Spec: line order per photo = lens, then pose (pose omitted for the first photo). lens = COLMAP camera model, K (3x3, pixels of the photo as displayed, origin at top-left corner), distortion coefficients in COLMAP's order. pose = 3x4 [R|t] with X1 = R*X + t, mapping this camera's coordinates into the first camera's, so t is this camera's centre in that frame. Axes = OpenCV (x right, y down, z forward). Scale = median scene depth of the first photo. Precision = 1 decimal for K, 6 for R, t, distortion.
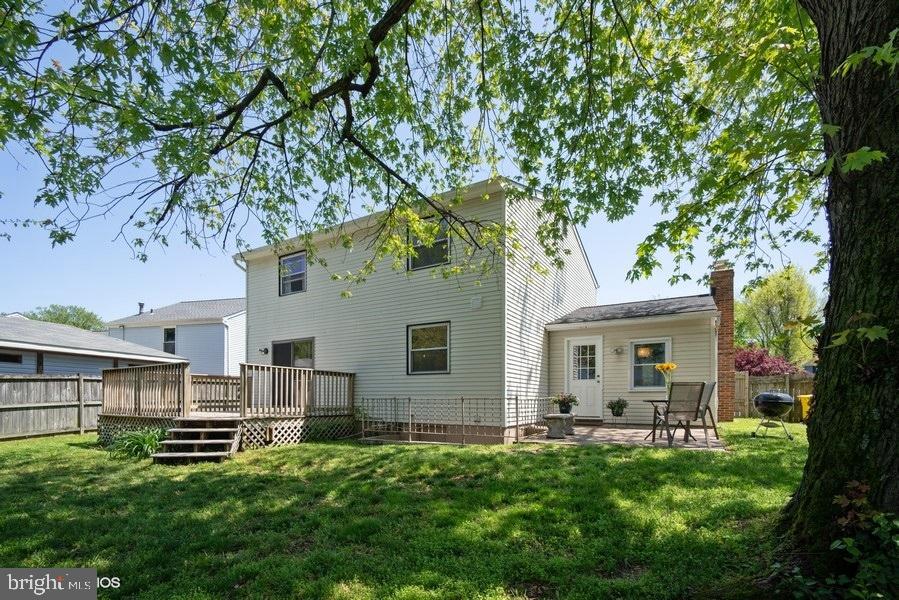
lens RADIAL K [[390.1, 0, 448.8], [0, 390.1, 295.9], [0, 0, 1]] dist [-0.025480, 0.008479]
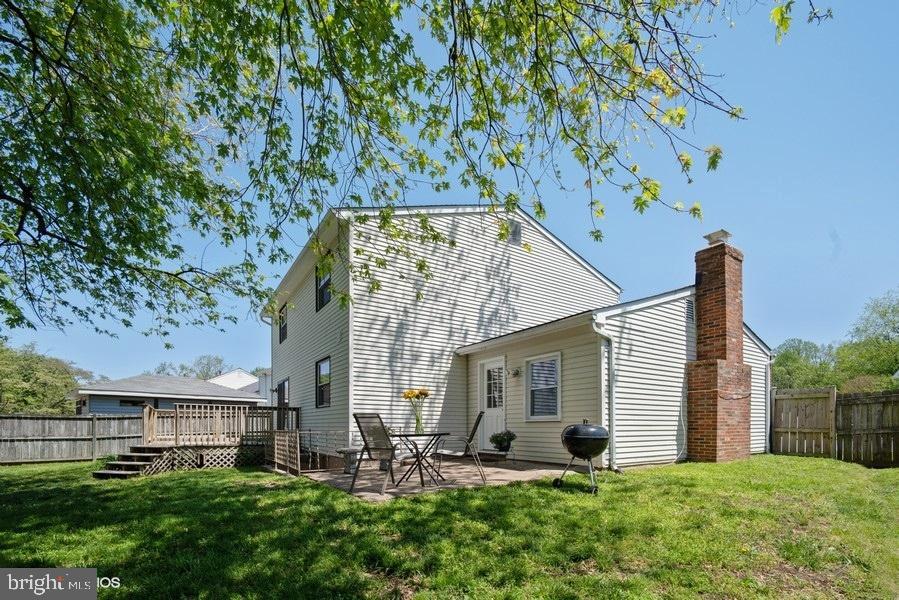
lens RADIAL K [[390.1, 0, 448.8], [0, 390.1, 295.9], [0, 0, 1]] dist [-0.025480, 0.008479]
pose [[0.880988, -0.155205, -0.446957, 0.876732], [0.130184, 0.987720, -0.086381, 0.038375], [0.454875, 0.017914, 0.890375, 0.216863]]
